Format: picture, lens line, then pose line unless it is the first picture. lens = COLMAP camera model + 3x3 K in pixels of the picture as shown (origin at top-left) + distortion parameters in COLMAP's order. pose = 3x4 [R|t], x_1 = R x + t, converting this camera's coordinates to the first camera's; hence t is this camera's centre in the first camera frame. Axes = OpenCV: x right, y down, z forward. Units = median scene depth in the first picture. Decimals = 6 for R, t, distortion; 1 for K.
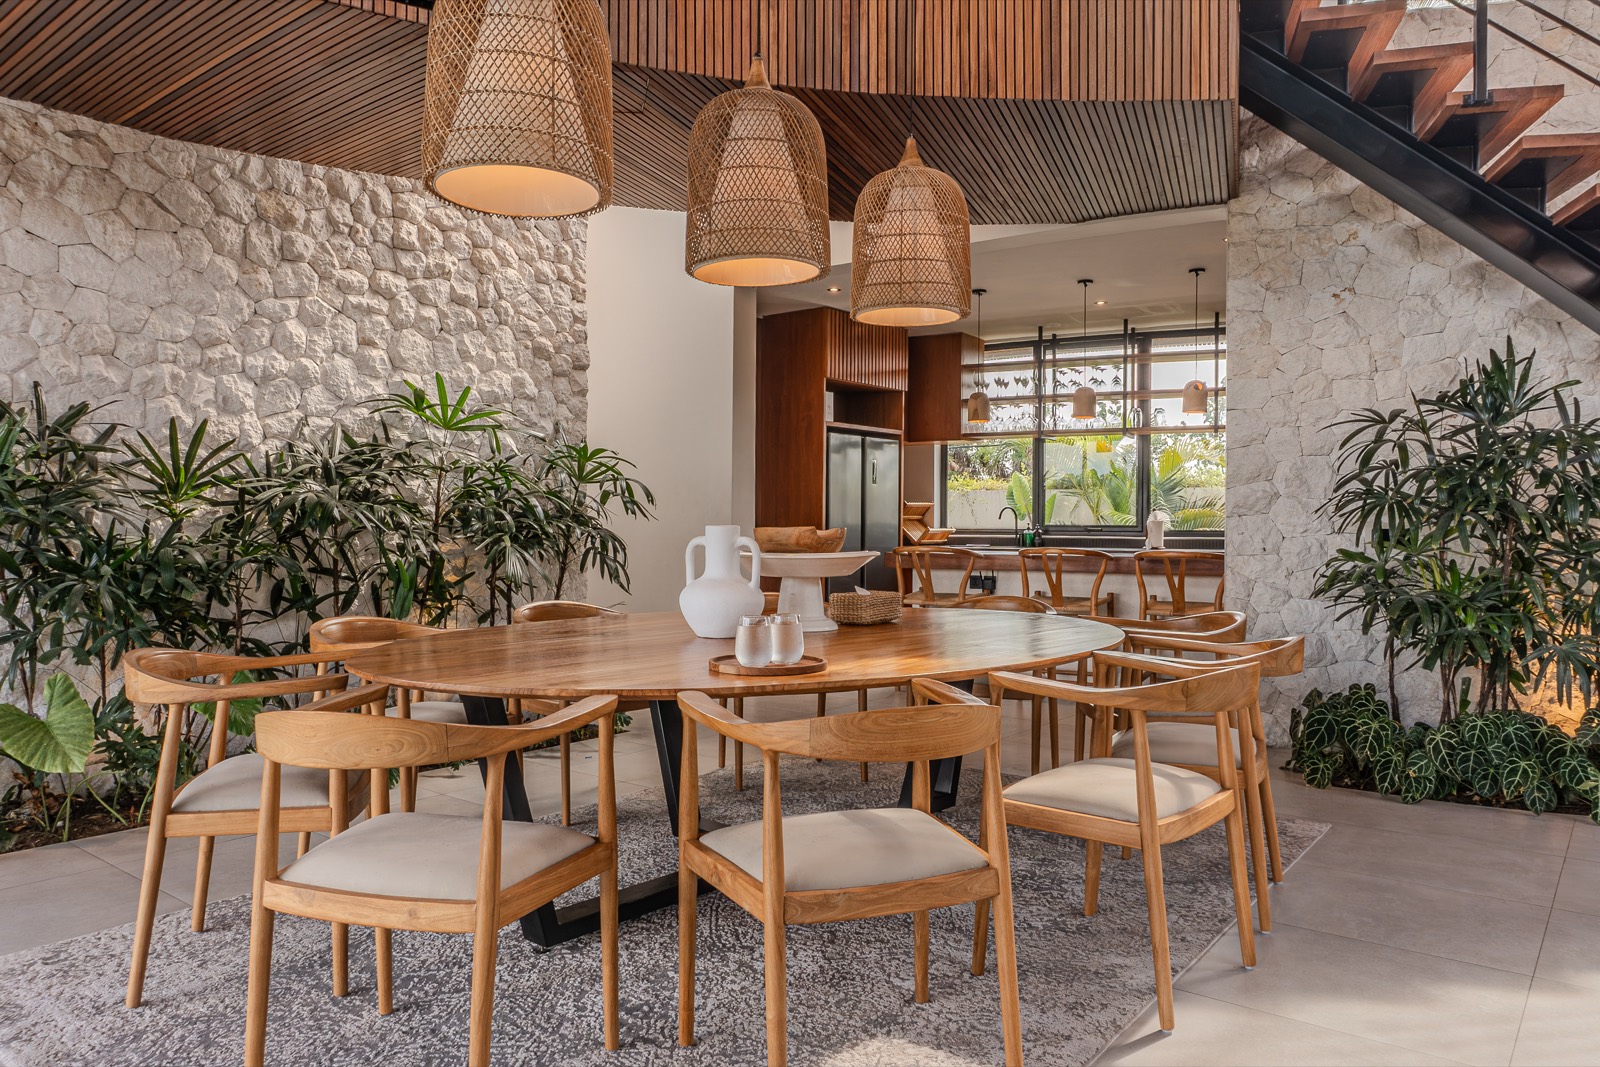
lens RADIAL K [[1084.1, 0, 787.6], [0, 1084.1, 524.6], [0, 0, 1]] dist [-0.027820, -0.001555]
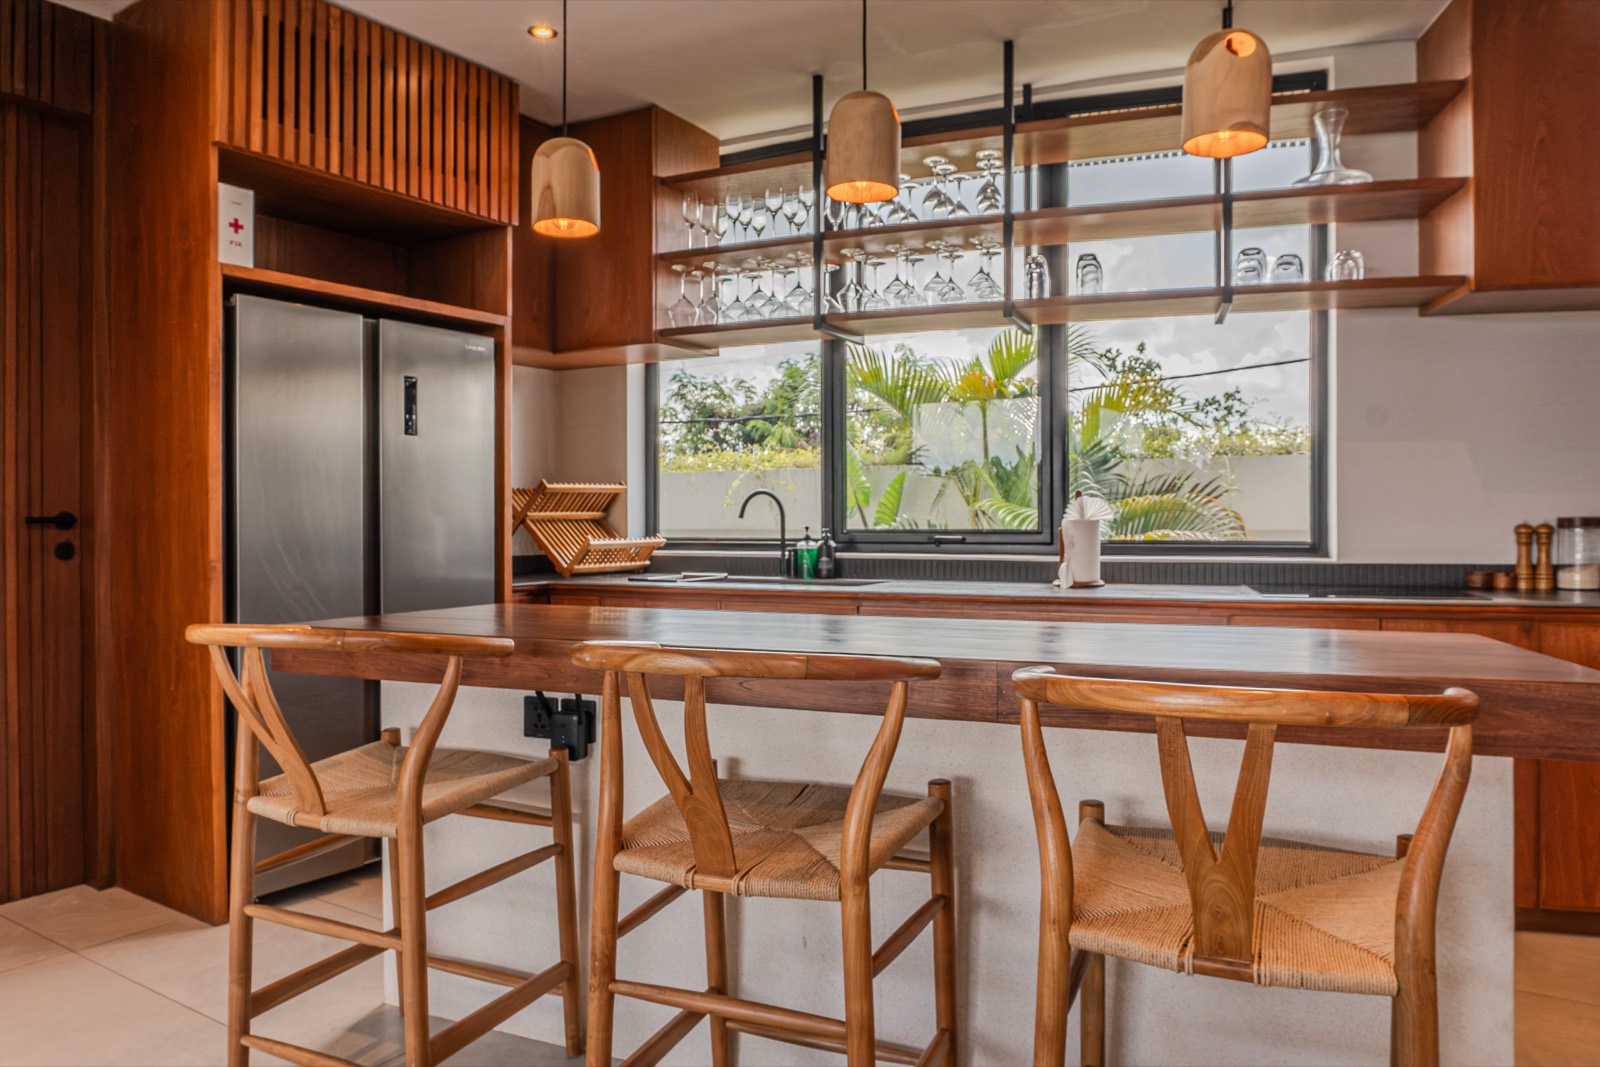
lens RADIAL K [[1084.1, 0, 787.6], [0, 1084.1, 524.6], [0, 0, 1]] dist [-0.027820, -0.001555]
pose [[0.997204, -0.007786, 0.074326, 0.180474], [0.007611, 0.999968, 0.002638, -0.003343], [-0.074344, -0.002065, 0.997231, 0.544210]]
